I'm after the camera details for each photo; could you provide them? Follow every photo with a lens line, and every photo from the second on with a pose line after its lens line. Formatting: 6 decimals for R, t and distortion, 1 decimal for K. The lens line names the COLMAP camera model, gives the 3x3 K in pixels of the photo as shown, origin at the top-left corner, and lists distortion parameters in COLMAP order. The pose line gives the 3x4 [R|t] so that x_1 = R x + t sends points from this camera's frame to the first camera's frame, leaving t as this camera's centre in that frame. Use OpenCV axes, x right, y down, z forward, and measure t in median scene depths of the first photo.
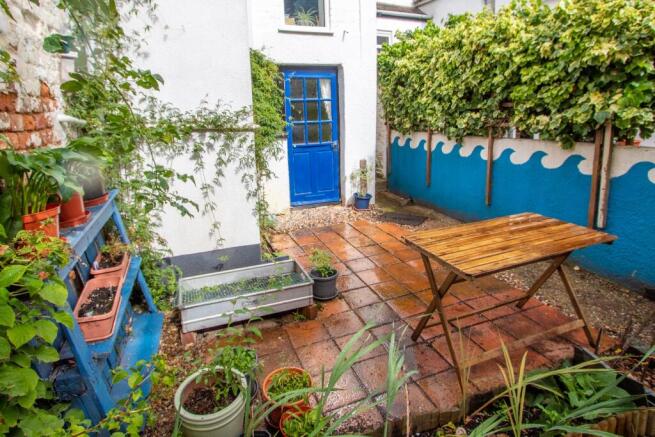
lens RADIAL K [[308.7, 0, 327.5], [0, 308.7, 218.5], [0, 0, 1]] dist [-0.000834, 0.000015]
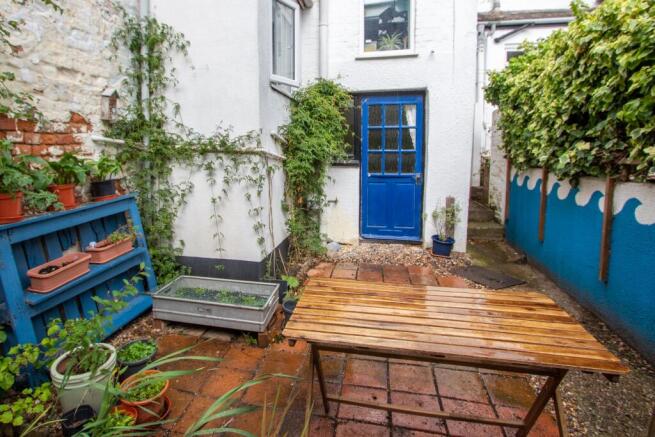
lens RADIAL K [[319.8, 0, 326.5], [0, 319.8, 230.1], [0, 0, 1]] dist [-0.002429, -0.000310]
pose [[0.851822, 0.151192, -0.501537, 0.342565], [-0.184582, 0.982665, -0.017266, -0.032241], [0.490233, 0.107282, 0.864964, 0.120325]]
